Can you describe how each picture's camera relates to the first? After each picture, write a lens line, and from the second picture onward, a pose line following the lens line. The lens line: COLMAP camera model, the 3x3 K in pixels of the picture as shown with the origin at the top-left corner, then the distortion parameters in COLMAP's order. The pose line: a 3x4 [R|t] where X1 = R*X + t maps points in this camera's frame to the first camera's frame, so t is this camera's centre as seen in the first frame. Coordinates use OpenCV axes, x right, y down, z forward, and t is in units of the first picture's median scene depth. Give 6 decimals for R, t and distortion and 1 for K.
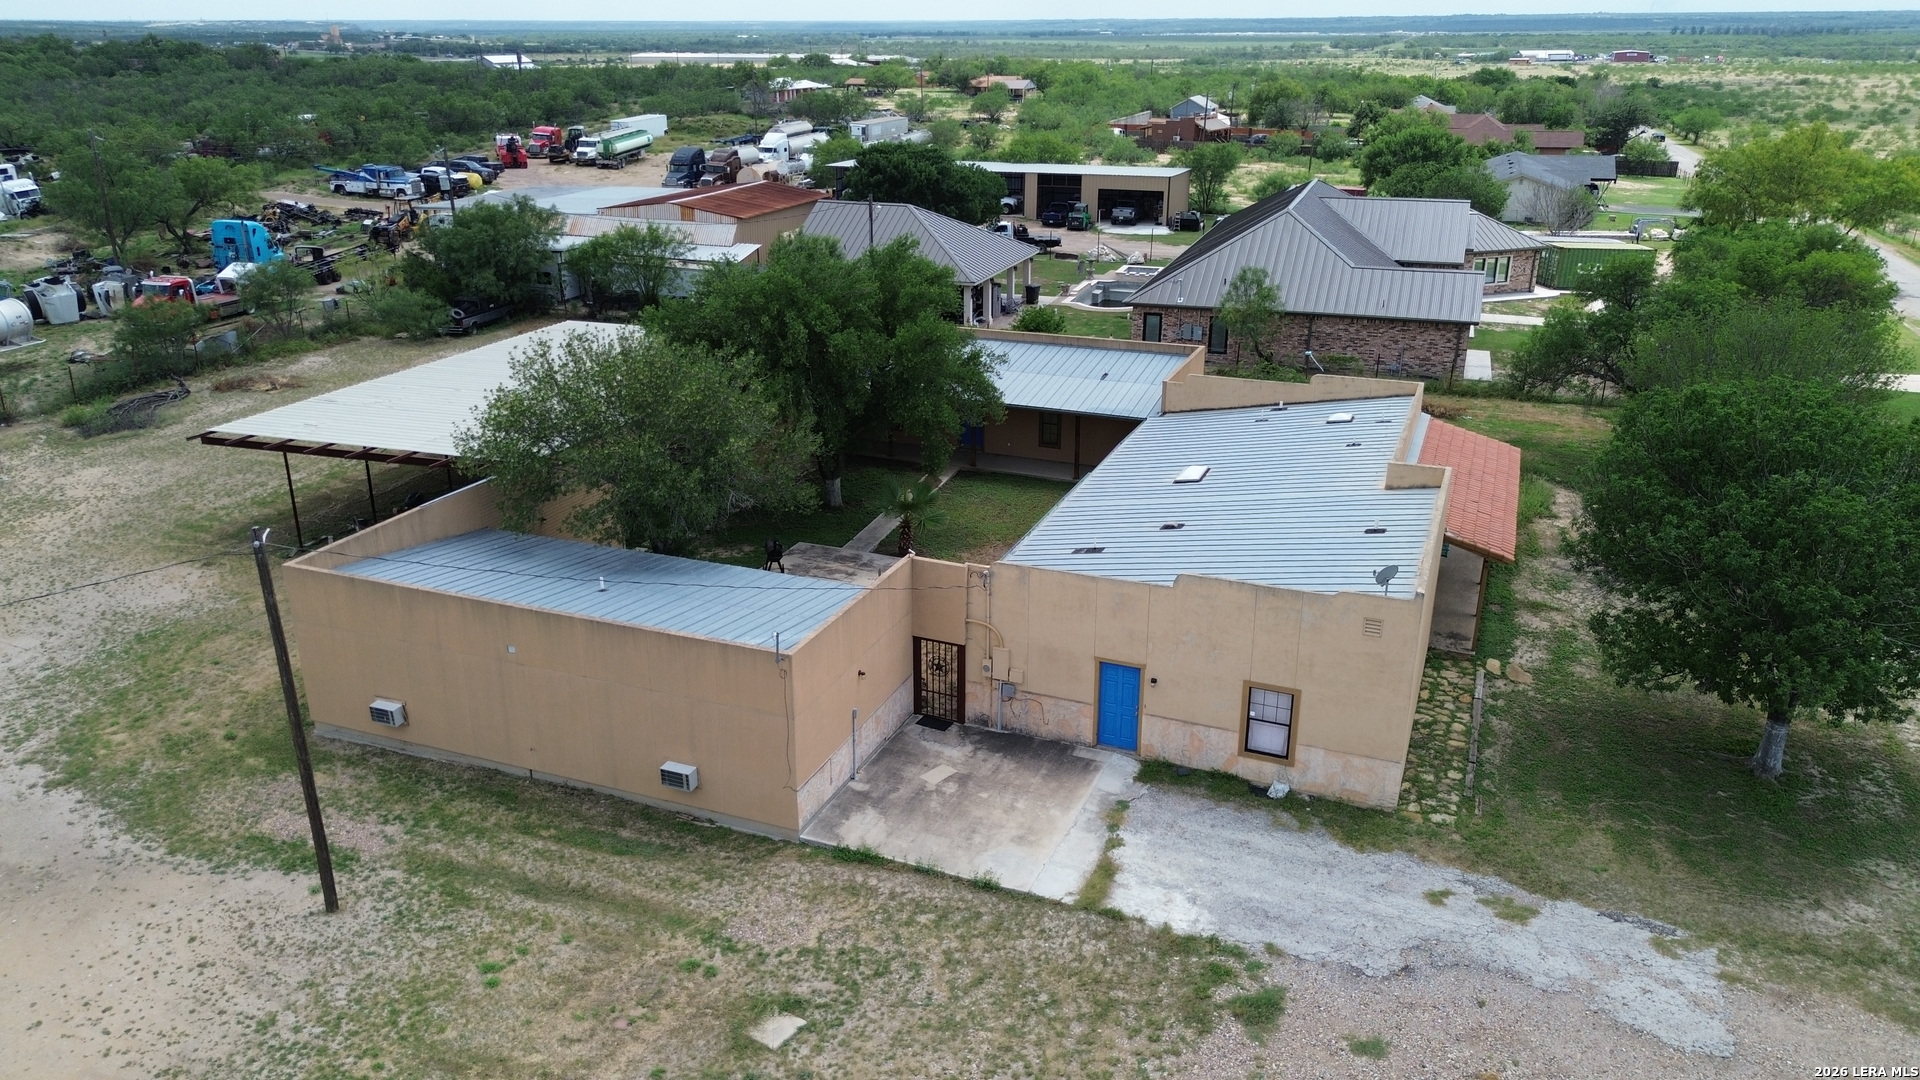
lens RADIAL K [[1359.3, 0, 958.0], [0, 1359.3, 542.4], [0, 0, 1]] dist [0.052597, -0.049803]
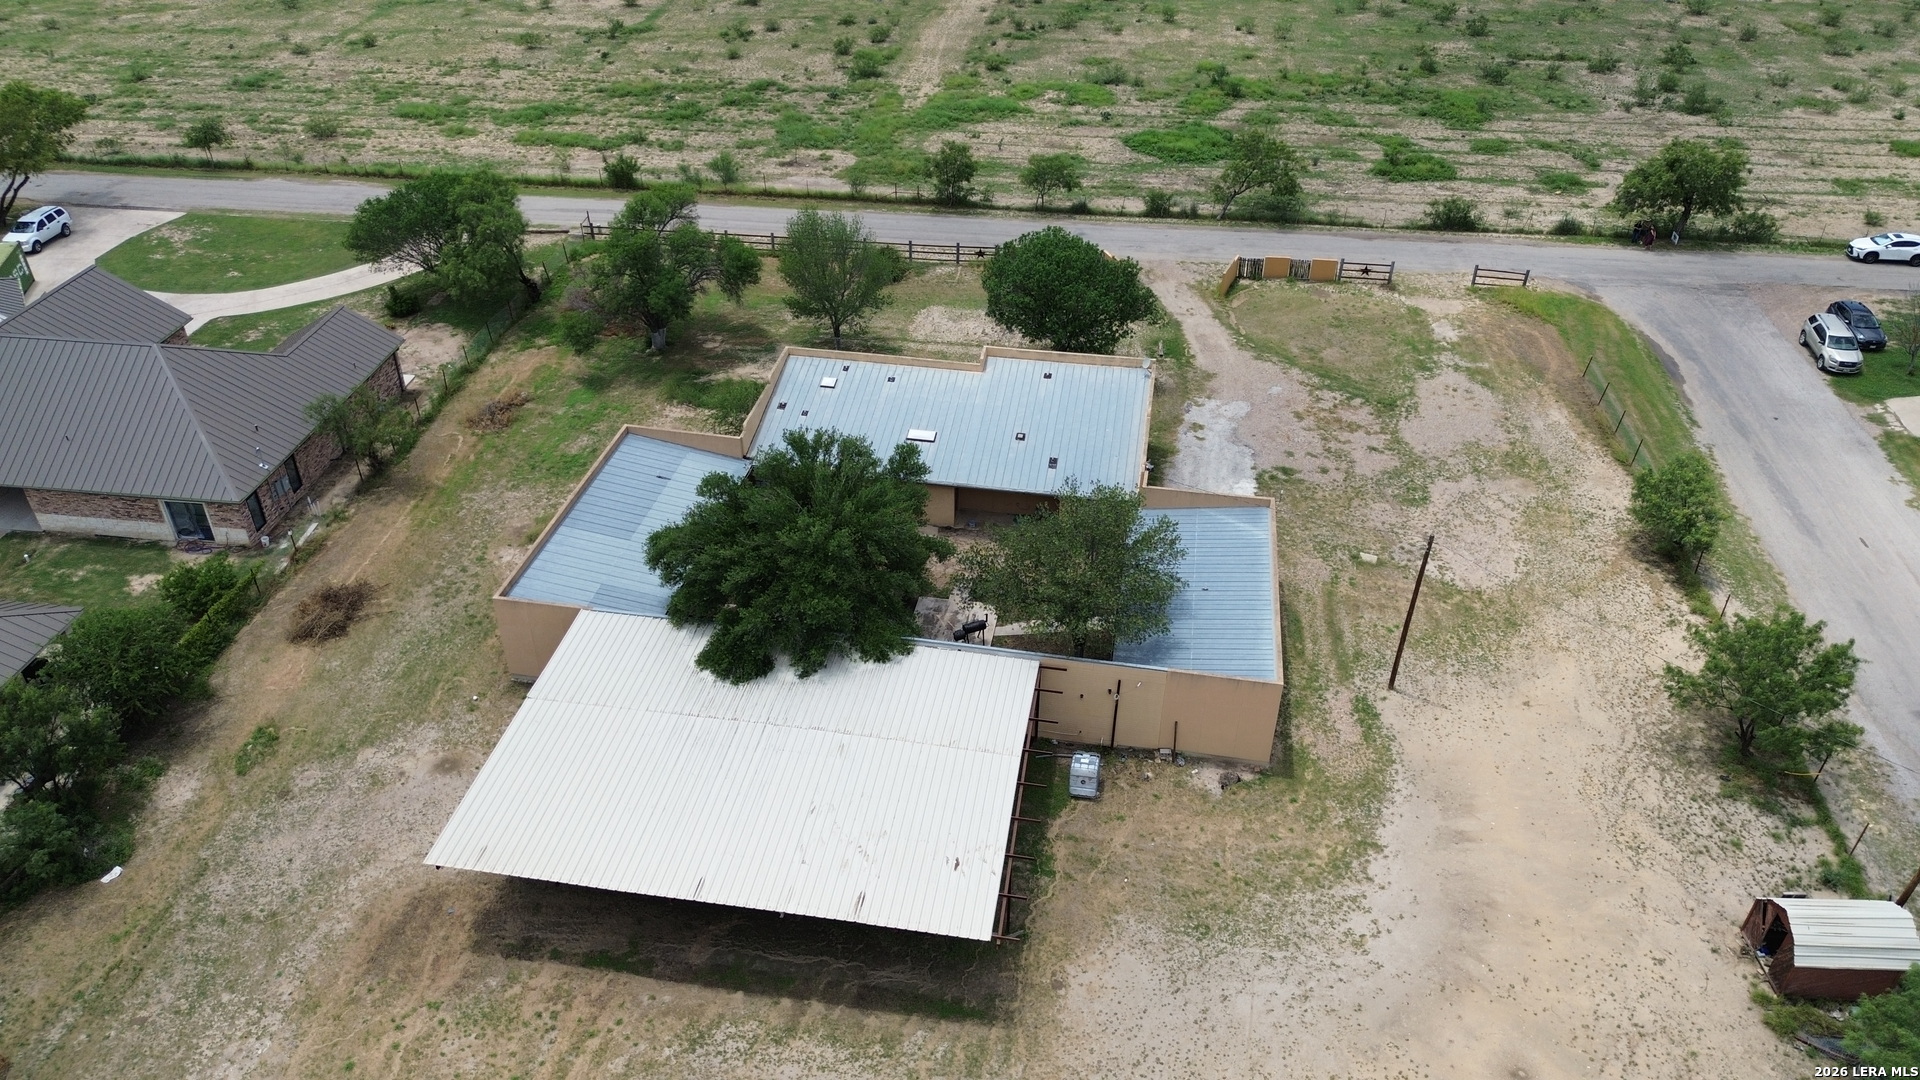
lens RADIAL K [[1359.3, 0, 950.7], [0, 1359.3, 549.7], [0, 0, 1]] dist [0.052597, -0.049803]
pose [[-0.215684, -0.558630, 0.800883, -1.930697], [0.339802, 0.725984, 0.597898, -1.442031], [-0.915431, 0.401099, 0.033240, 1.479059]]
